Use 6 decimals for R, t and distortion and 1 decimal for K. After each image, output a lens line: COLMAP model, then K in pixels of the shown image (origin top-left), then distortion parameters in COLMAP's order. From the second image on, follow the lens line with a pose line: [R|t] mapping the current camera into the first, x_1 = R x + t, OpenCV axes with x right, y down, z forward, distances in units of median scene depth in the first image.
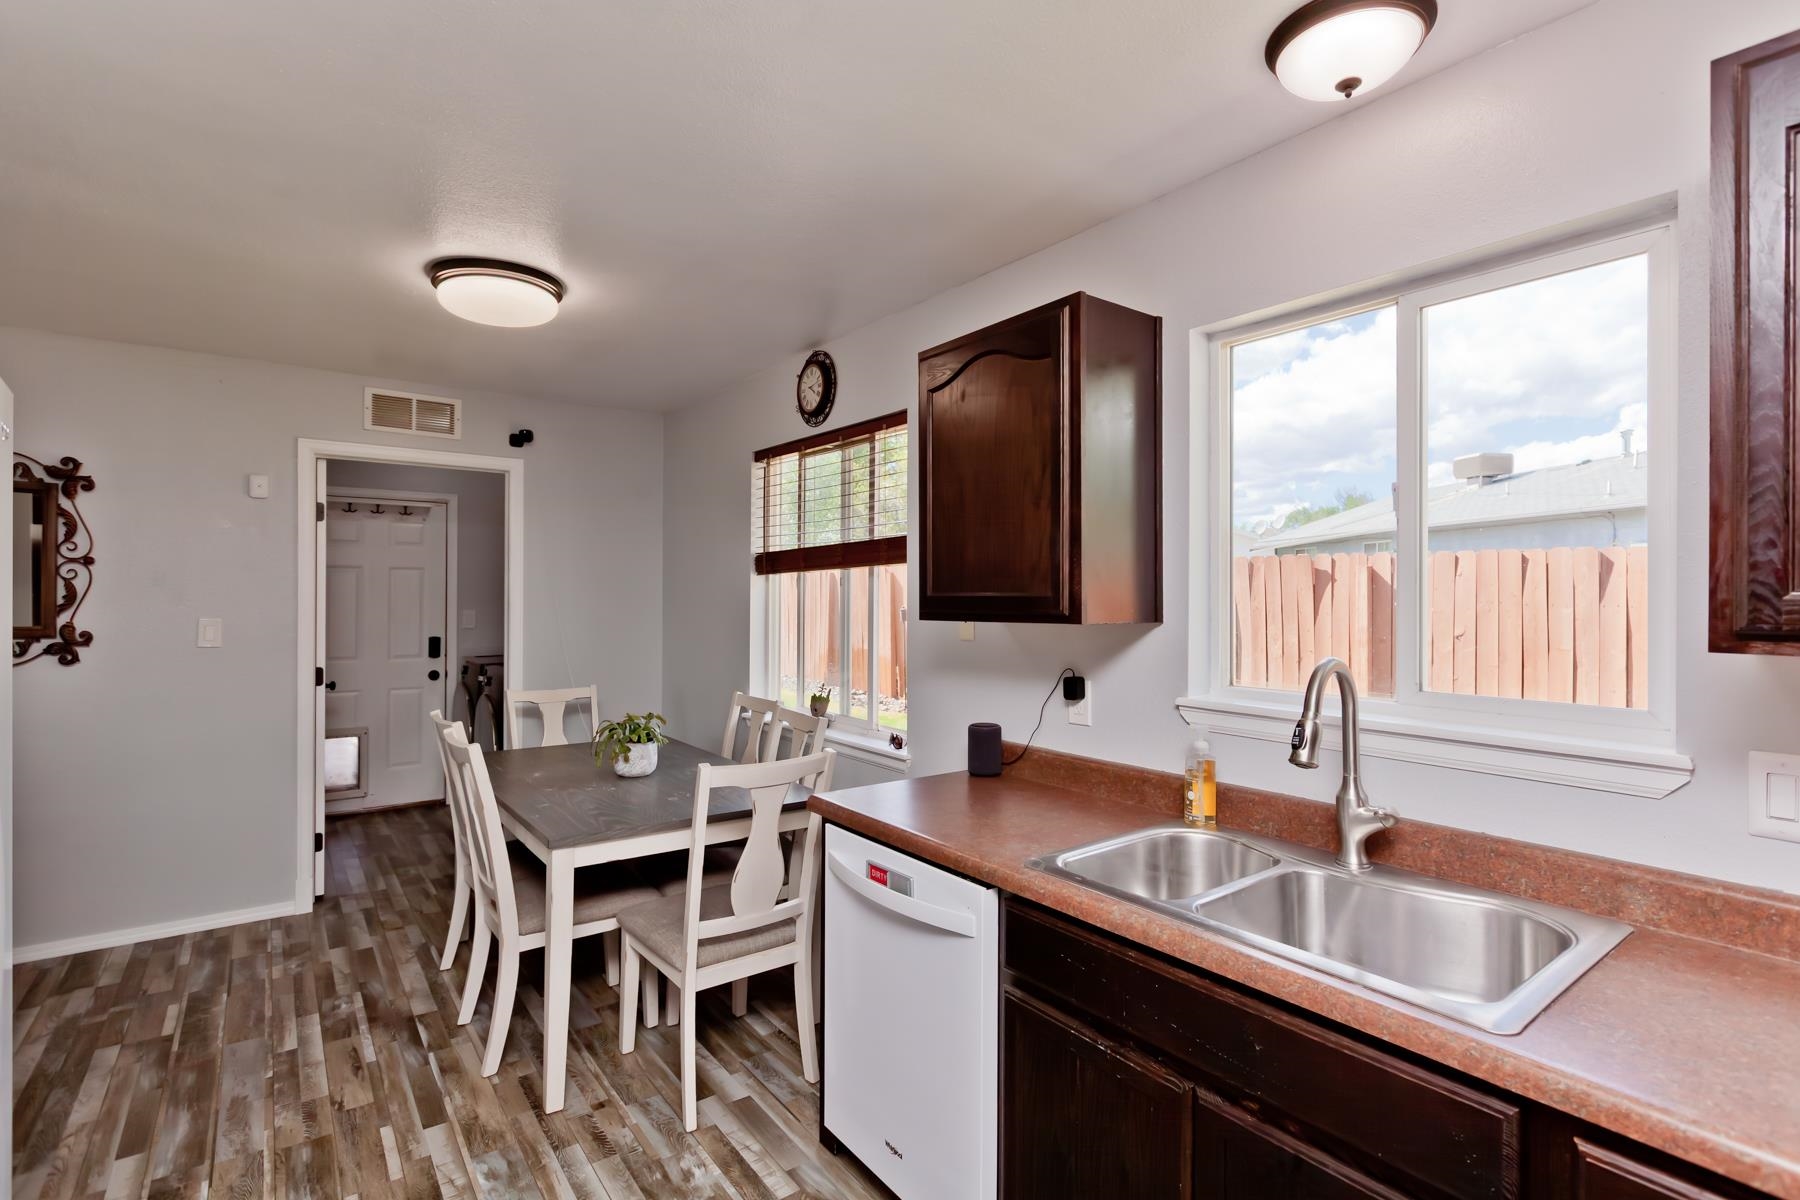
lens RADIAL K [[837.3, 0, 921.1], [0, 837.3, 593.7], [0, 0, 1]] dist [-0.006409, -0.002139]
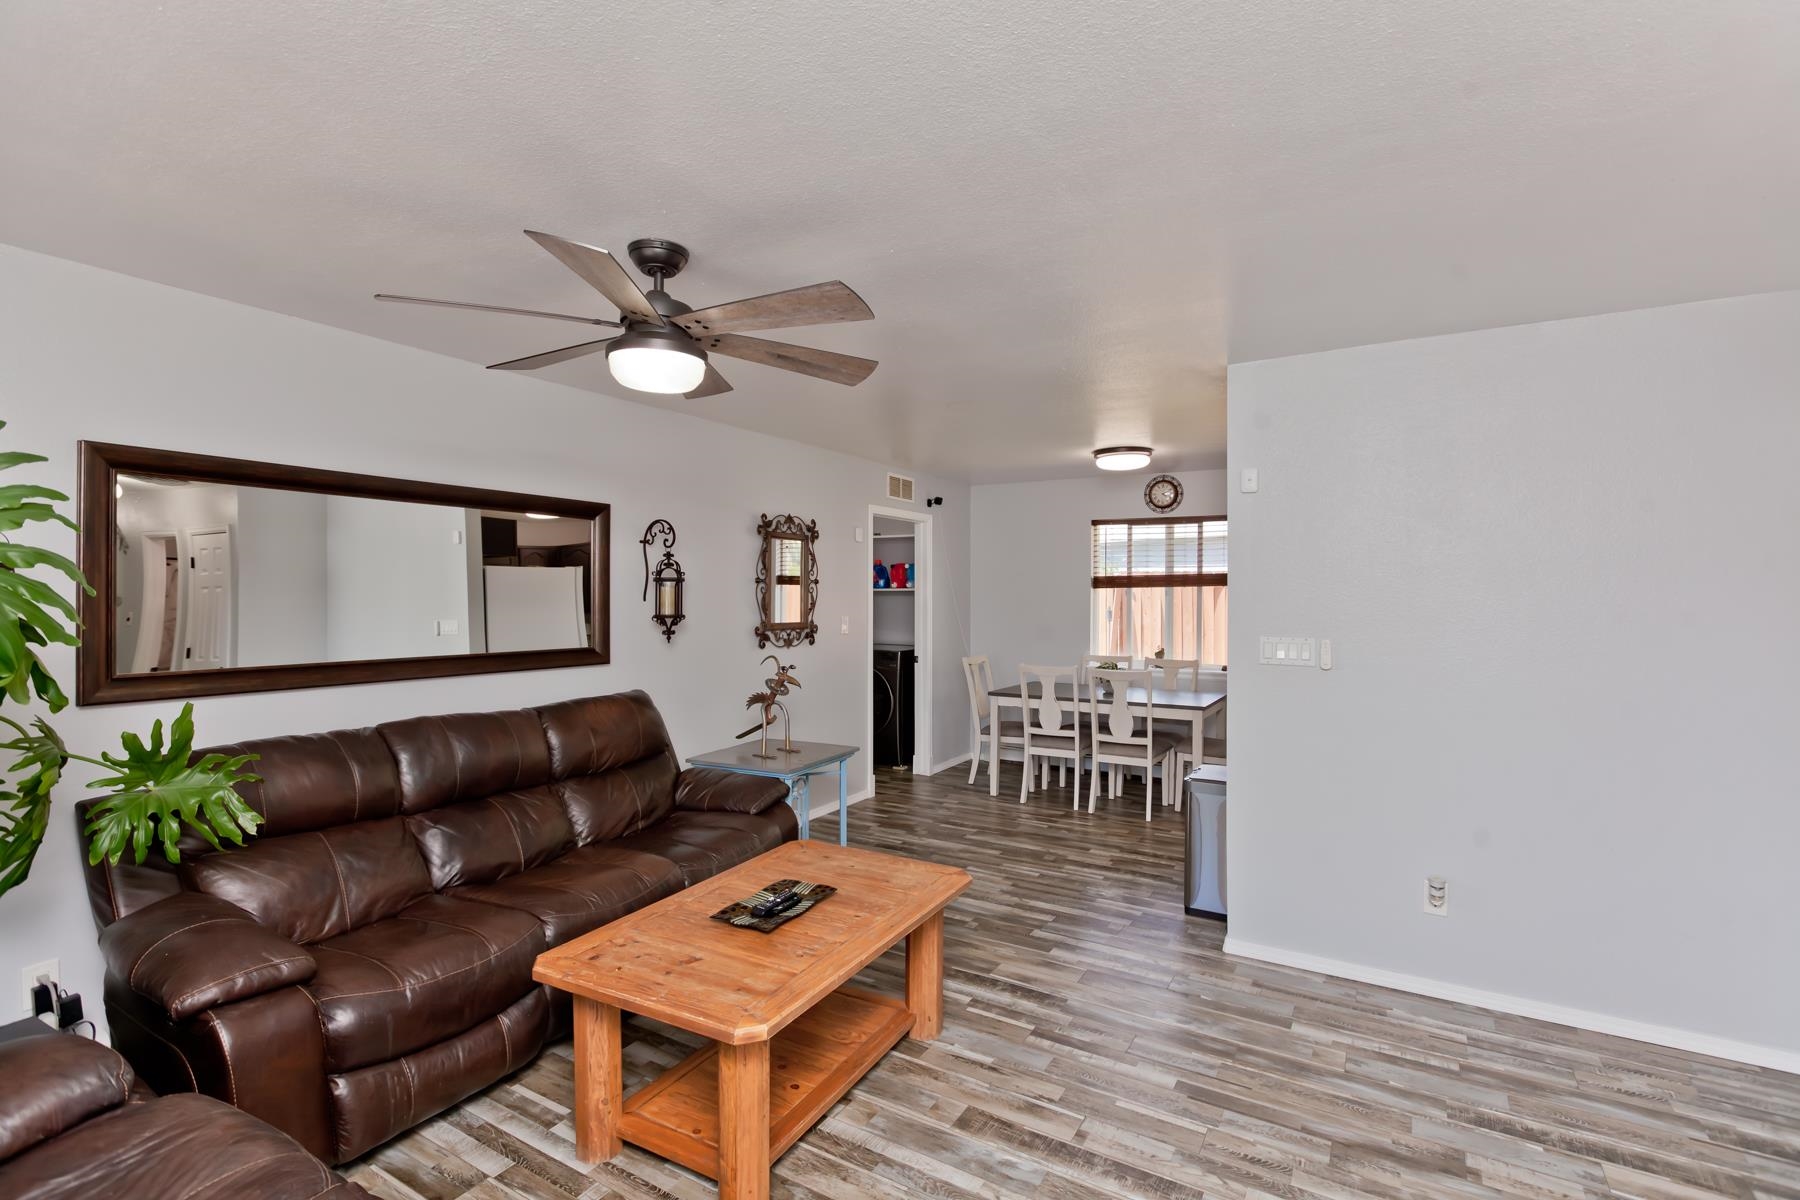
lens RADIAL K [[837.3, 0, 908.4], [0, 837.3, 592.9], [0, 0, 1]] dist [-0.006409, -0.002139]
pose [[0.929569, -0.001081, 0.368648, -1.538100], [-0.001781, 0.999971, 0.007423, -0.032321], [-0.368645, -0.007557, 0.929540, -0.652172]]
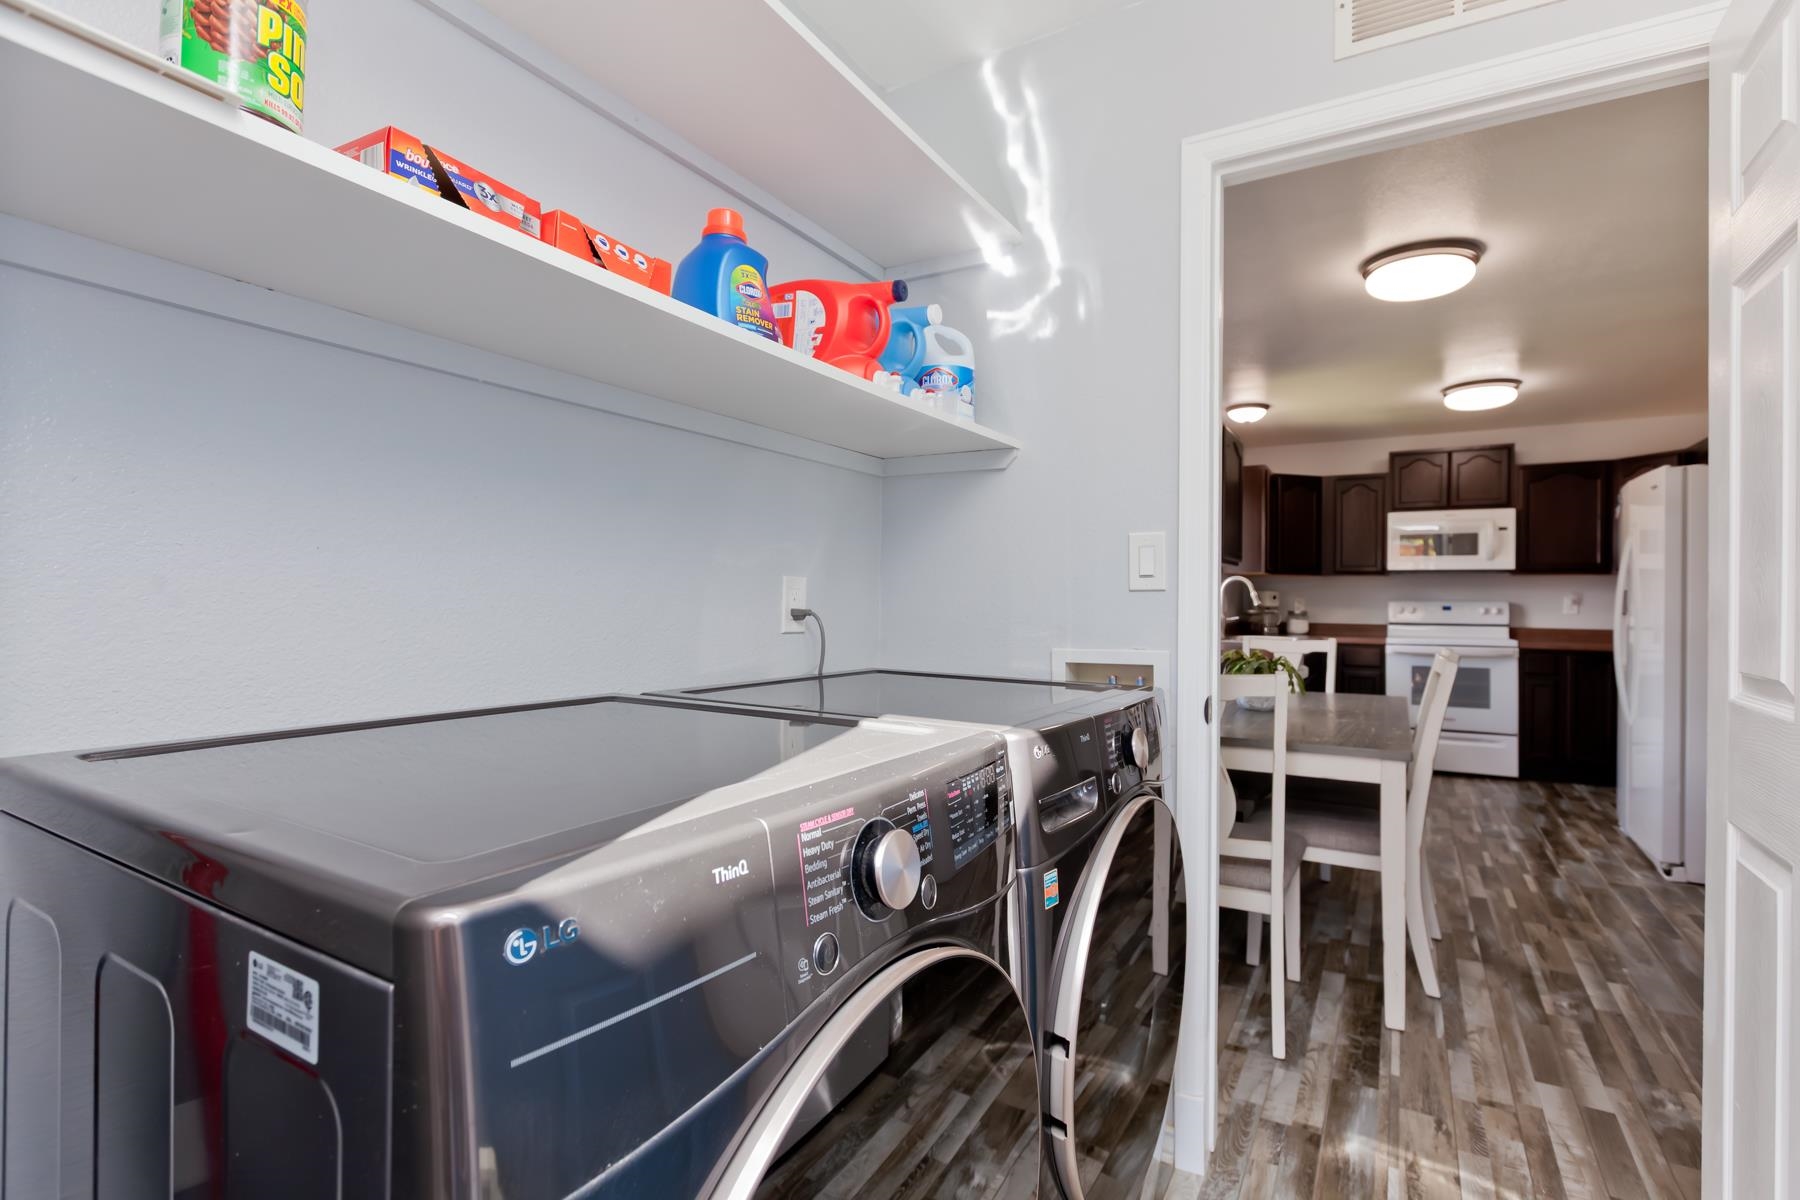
lens RADIAL K [[837.3, 0, 902.8], [0, 837.3, 599.9], [0, 0, 1]] dist [-0.006409, -0.002139]
pose [[-0.362096, -0.009319, 0.932094, -1.146412], [-0.011439, 0.999919, 0.005553, 0.083807], [-0.932071, -0.008652, -0.362173, 1.798895]]
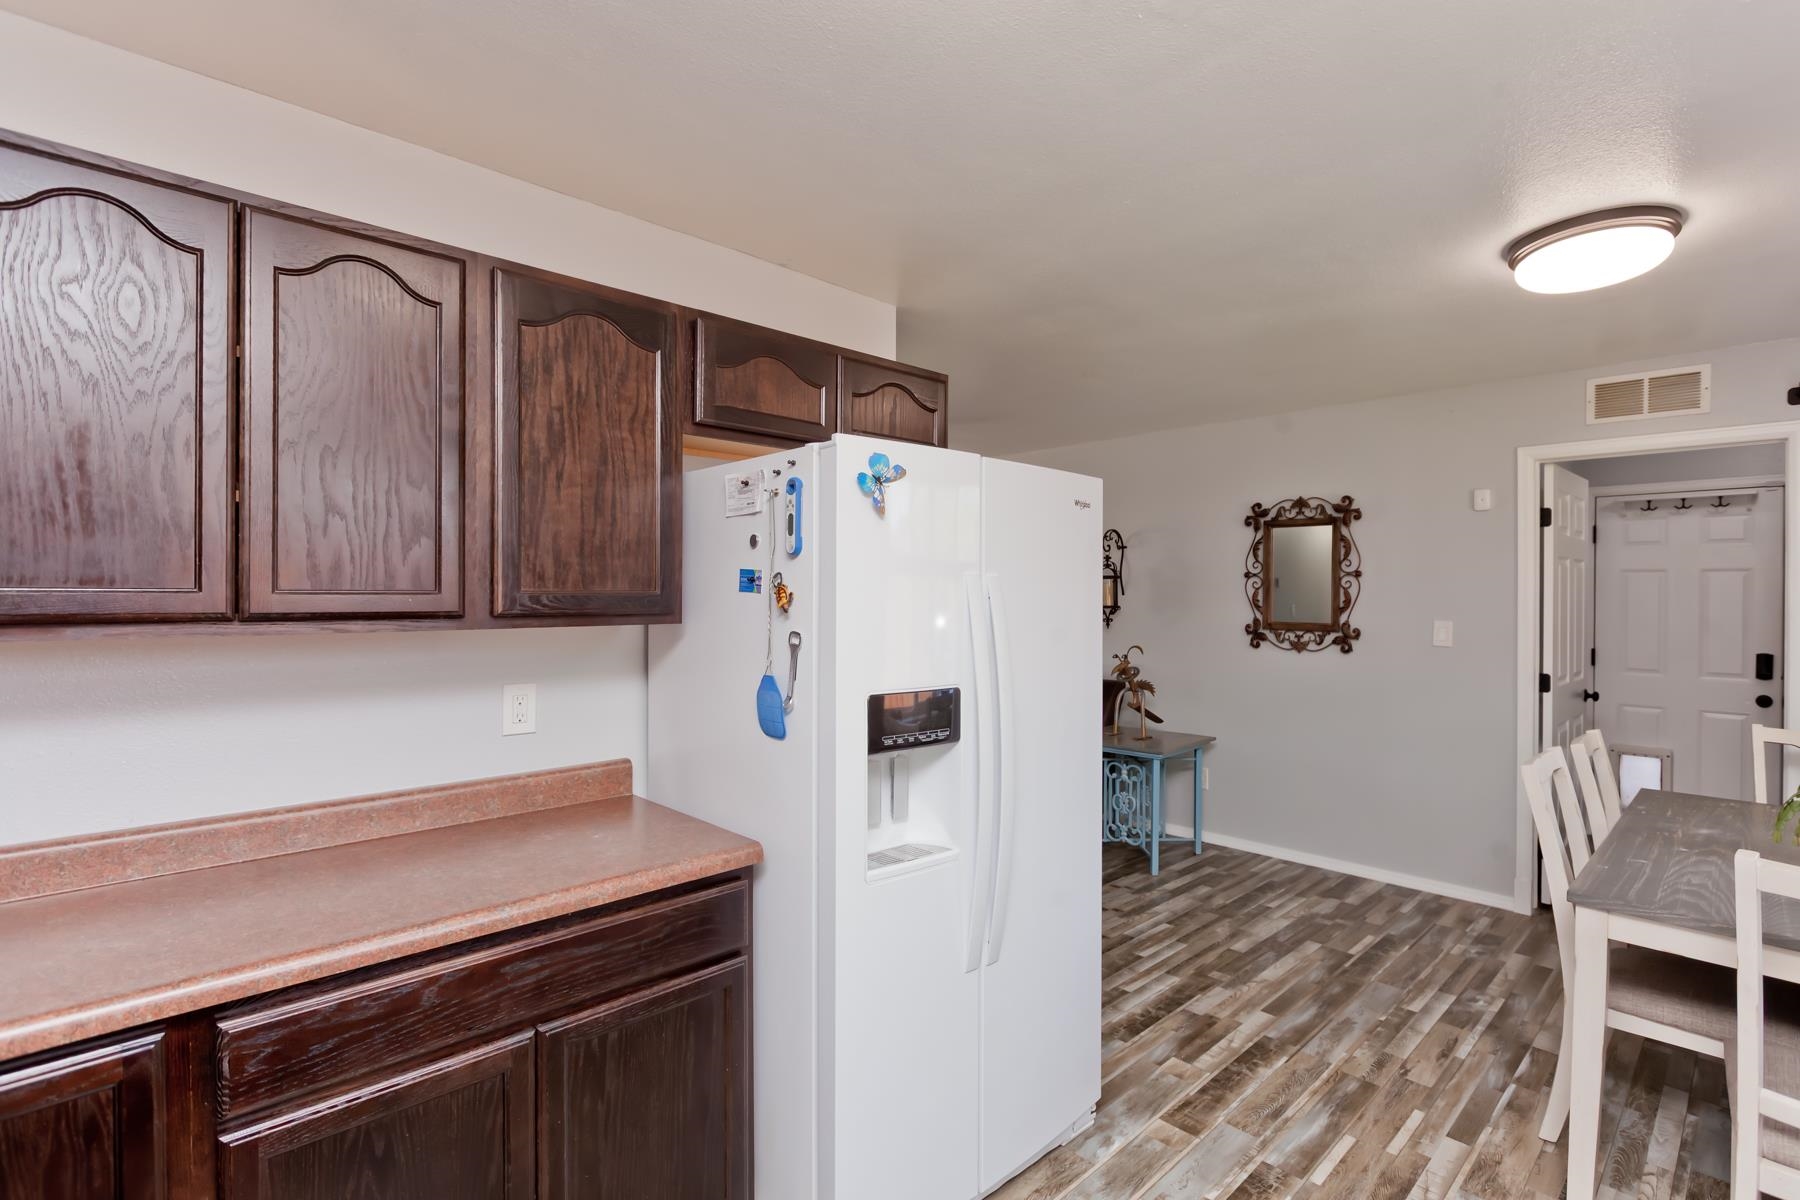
lens RADIAL K [[837.3, 0, 914.5], [0, 837.3, 596.4], [0, 0, 1]] dist [-0.006409, -0.002139]
pose [[0.102923, -0.004716, -0.994678, 0.235032], [-0.002080, 0.999986, -0.004956, 0.003603], [0.994687, 0.002579, 0.102911, 0.189532]]
